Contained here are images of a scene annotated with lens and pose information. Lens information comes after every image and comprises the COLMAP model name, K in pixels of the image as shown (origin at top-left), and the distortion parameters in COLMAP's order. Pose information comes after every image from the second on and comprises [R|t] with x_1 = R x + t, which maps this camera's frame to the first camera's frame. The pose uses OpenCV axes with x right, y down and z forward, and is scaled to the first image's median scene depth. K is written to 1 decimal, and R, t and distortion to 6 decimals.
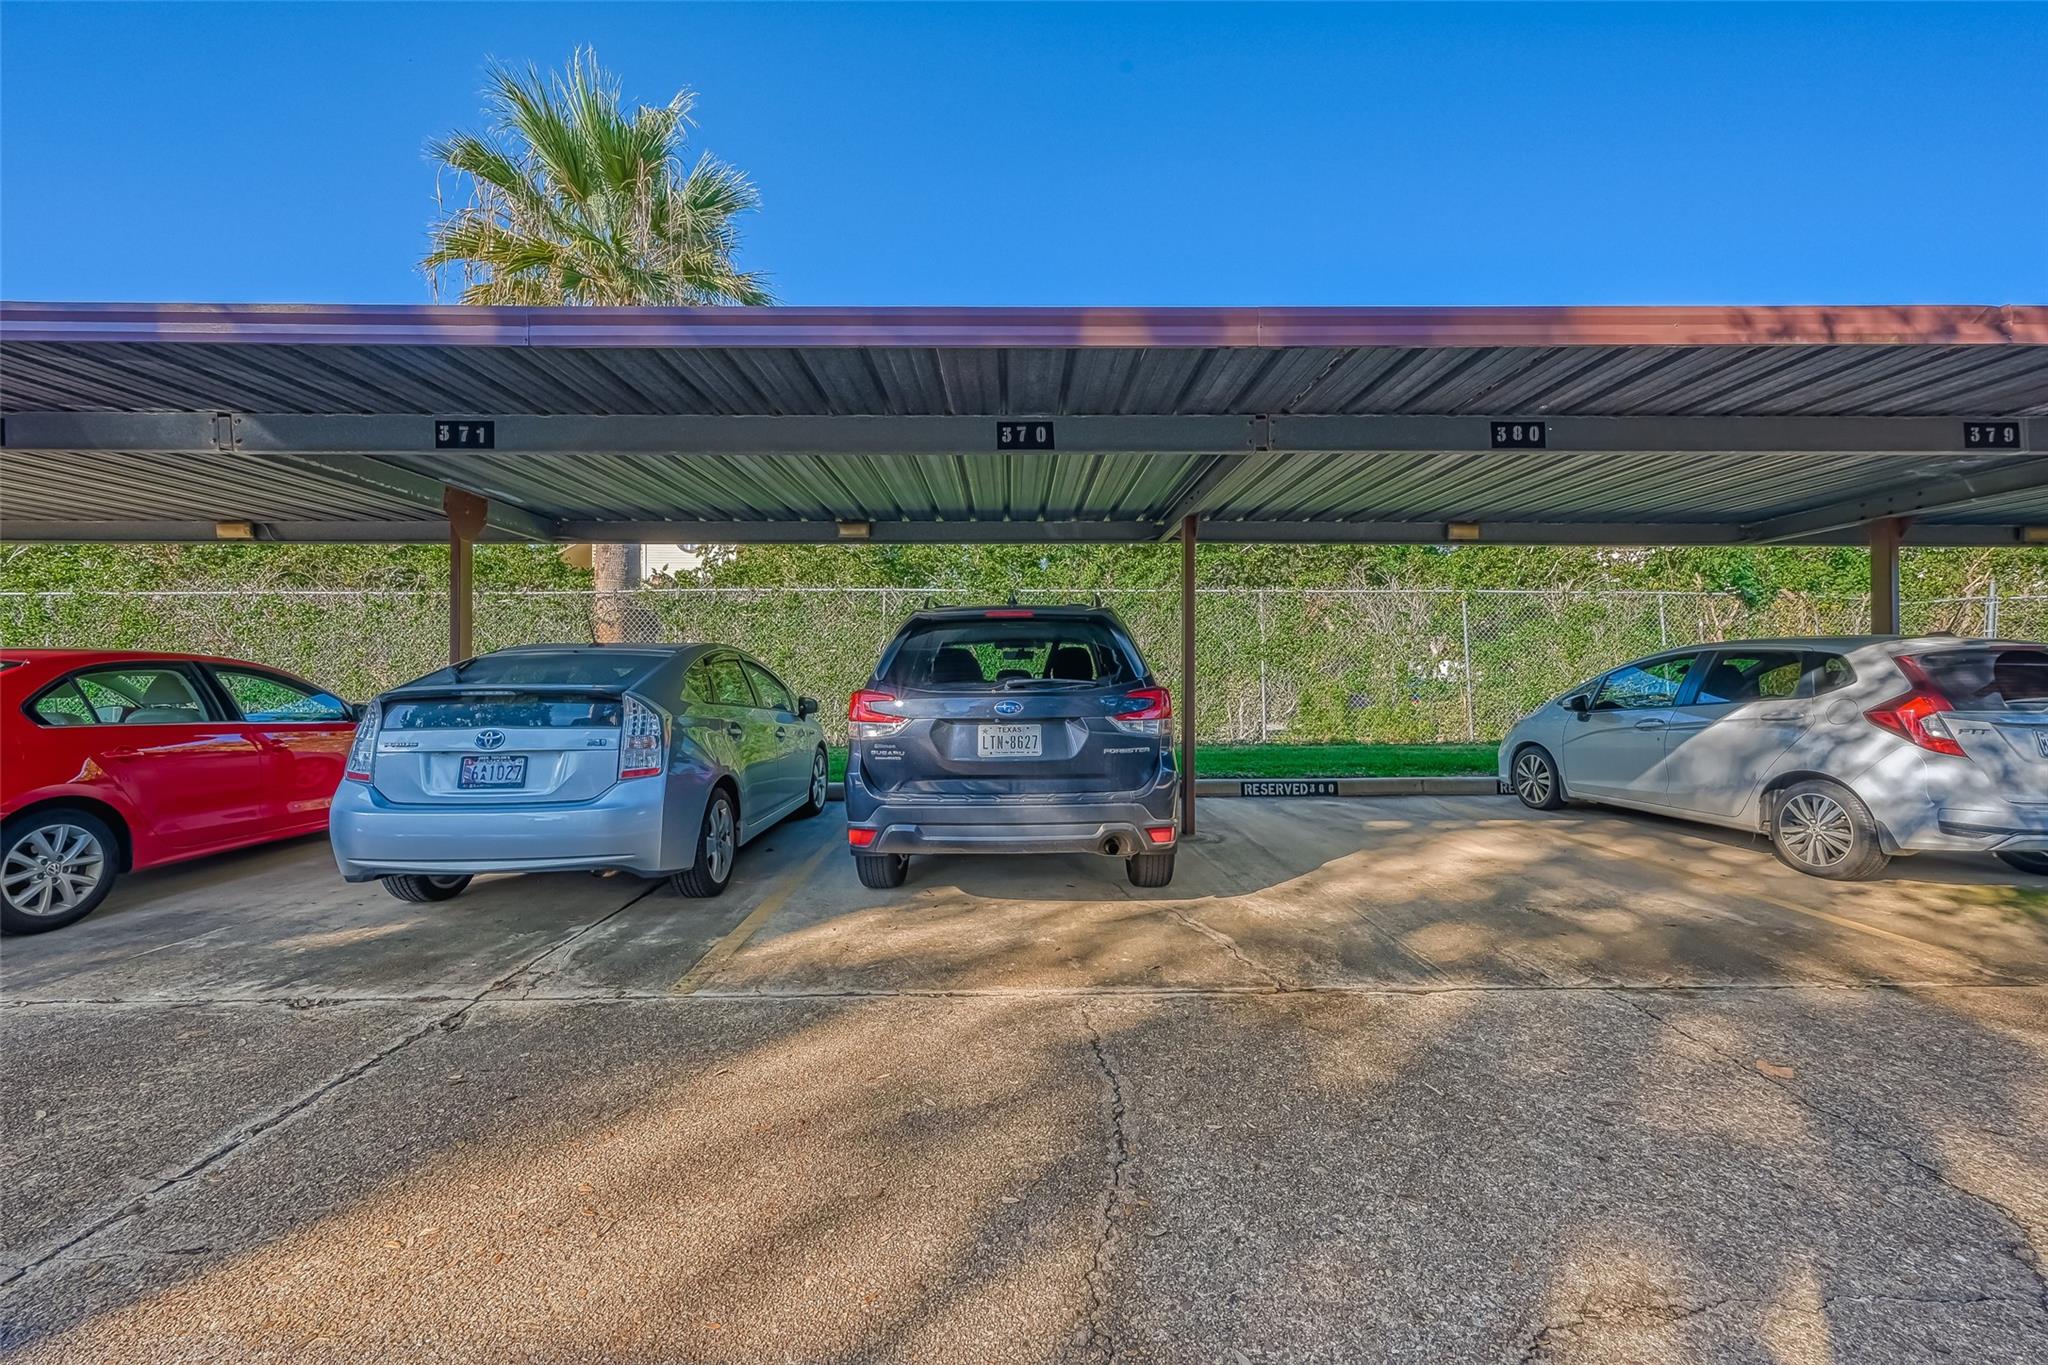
lens RADIAL K [[817.3, 0, 1025.6], [0, 817.3, 687.4], [0, 0, 1]] dist [0.001112, 0.000201]
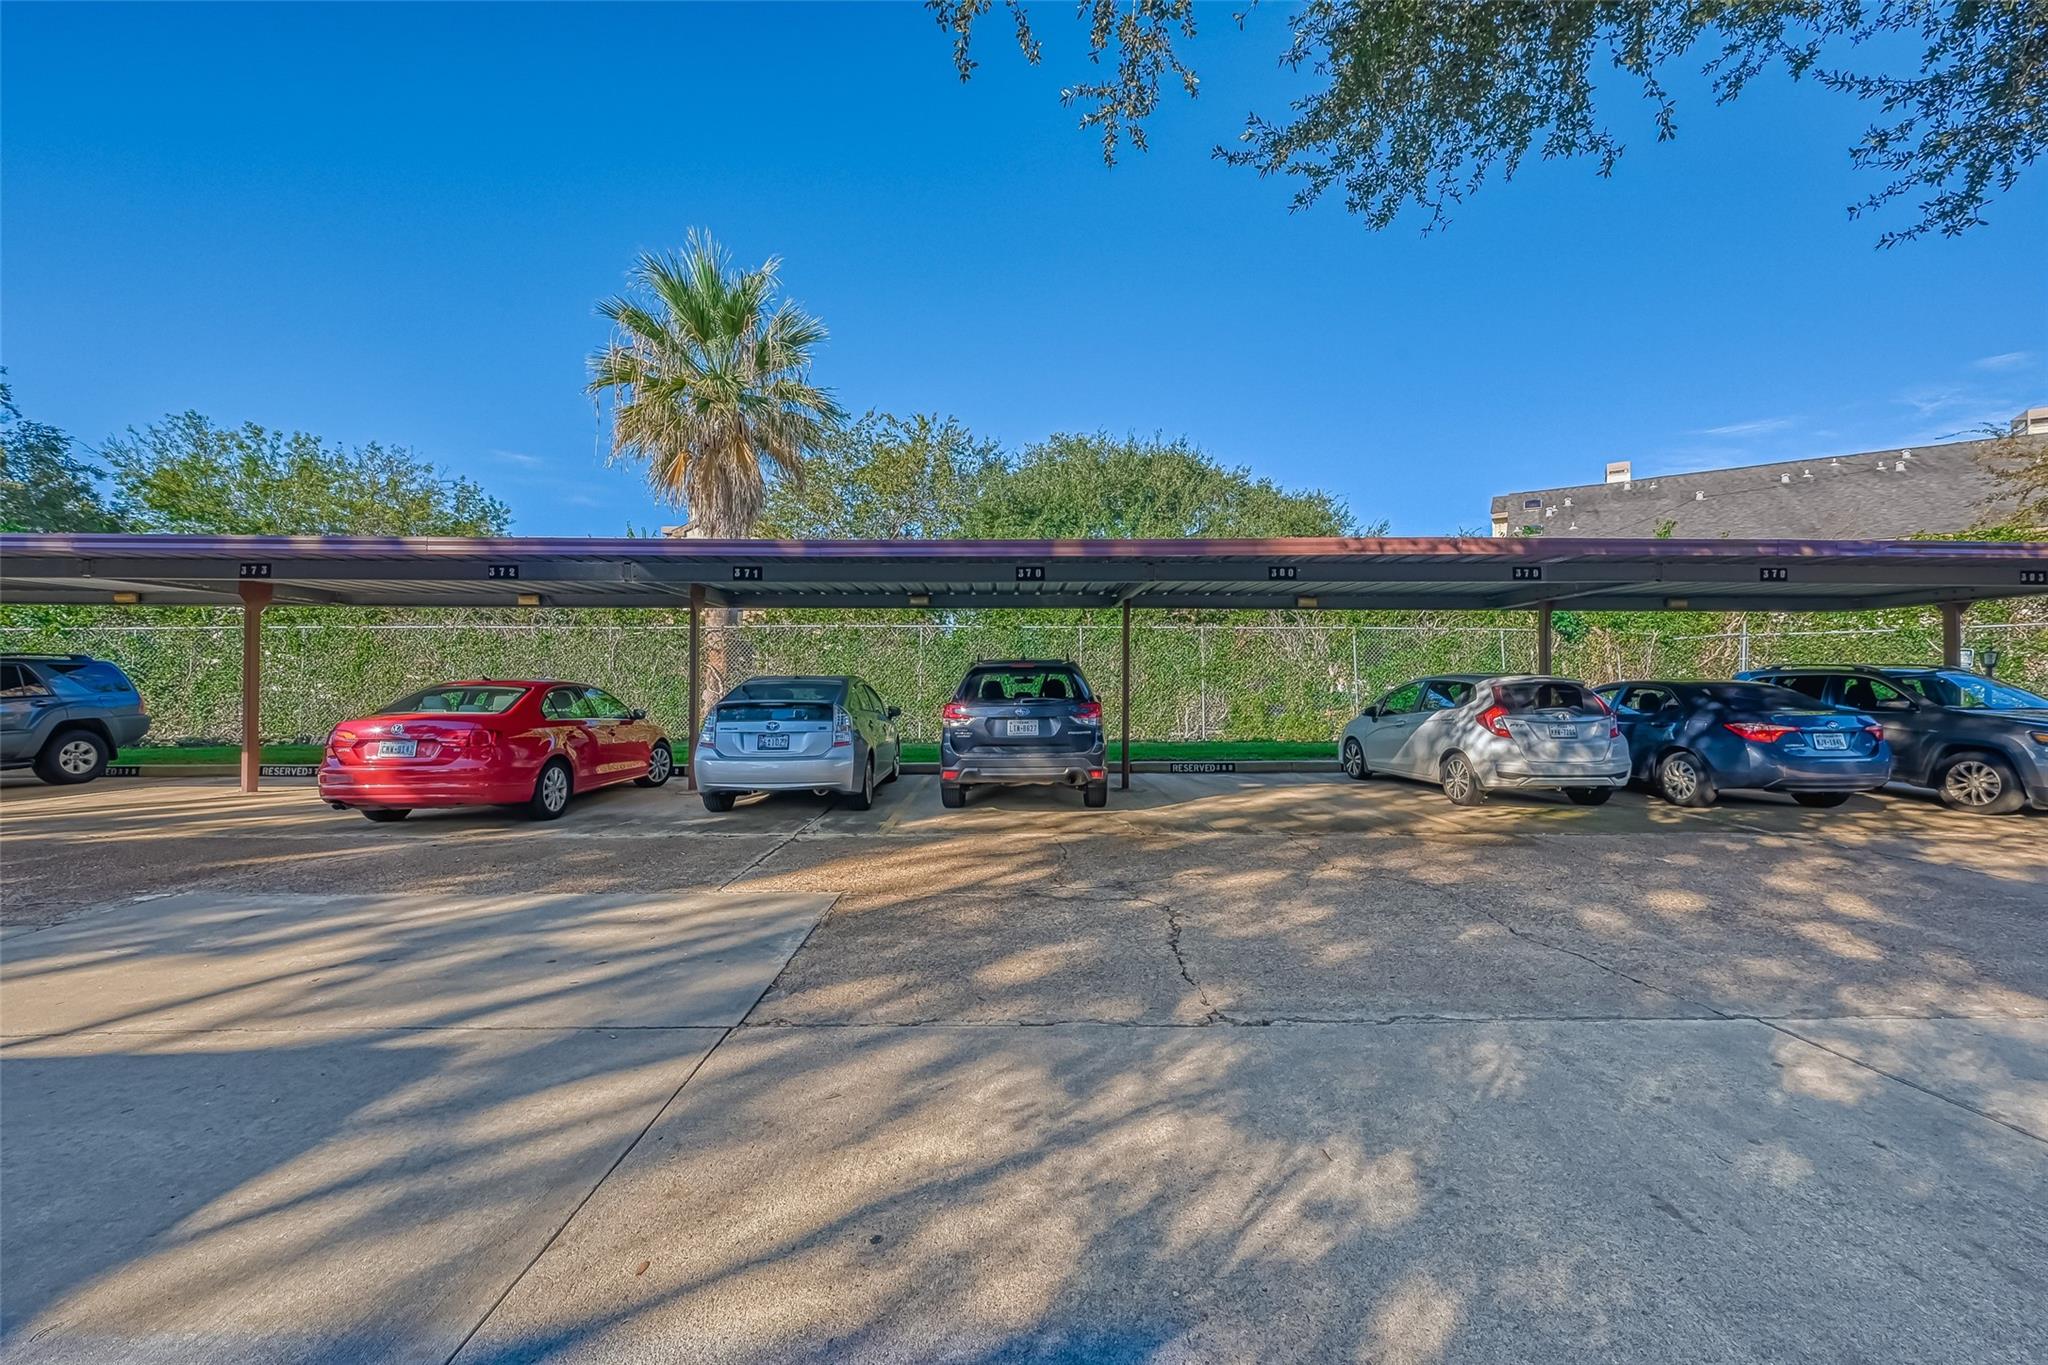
lens RADIAL K [[831.2, 0, 1023.3], [0, 831.2, 701.9], [0, 0, 1]] dist [0.001362, -0.004730]
pose [[0.999992, 0.002628, 0.003024, -0.020699], [-0.002650, 0.999971, 0.007193, -0.012514], [-0.003005, -0.007201, 0.999970, -0.908954]]
